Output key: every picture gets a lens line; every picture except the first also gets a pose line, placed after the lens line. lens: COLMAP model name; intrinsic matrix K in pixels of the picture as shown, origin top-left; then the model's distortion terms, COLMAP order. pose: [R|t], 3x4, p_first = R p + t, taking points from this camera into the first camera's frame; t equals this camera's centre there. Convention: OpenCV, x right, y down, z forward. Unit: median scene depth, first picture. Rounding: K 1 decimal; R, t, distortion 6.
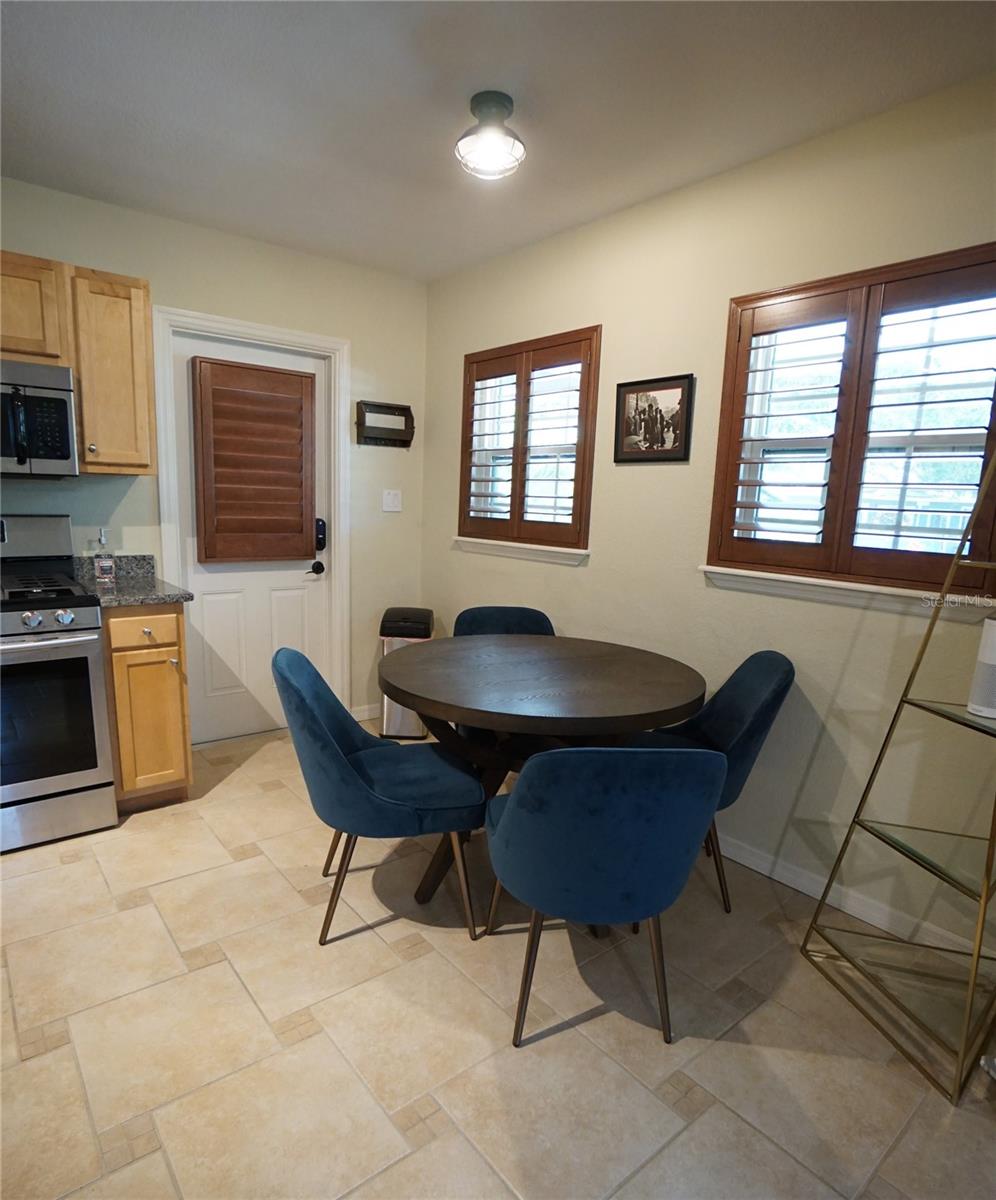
lens RADIAL K [[685.9, 0, 490.4], [0, 685.9, 609.8], [0, 0, 1]] dist [0.006442, 0.001143]
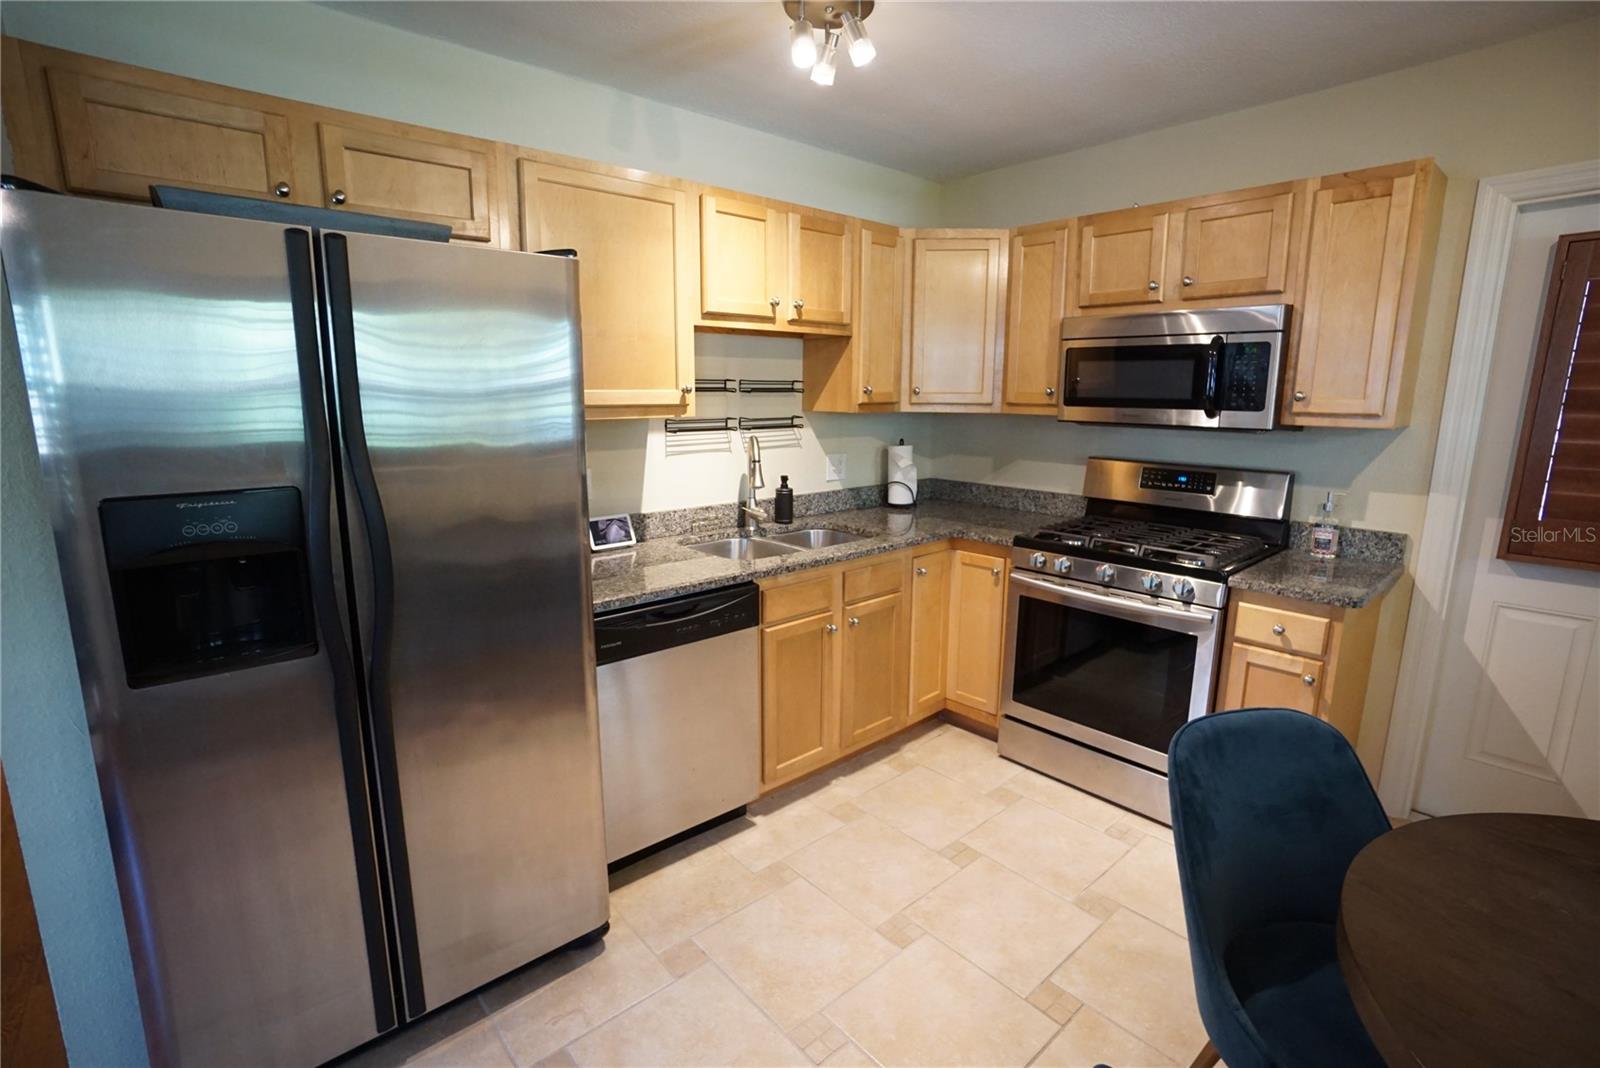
lens RADIAL K [[740.1, 0, 792.3], [0, 740.1, 518.9], [0, 0, 1]] dist [-0.004216, -0.000374]
pose [[0.067049, 0.147102, -0.986846, 0.270877], [-0.167019, 0.976771, 0.134252, -0.110328], [0.983671, 0.155820, 0.090060, 0.353278]]
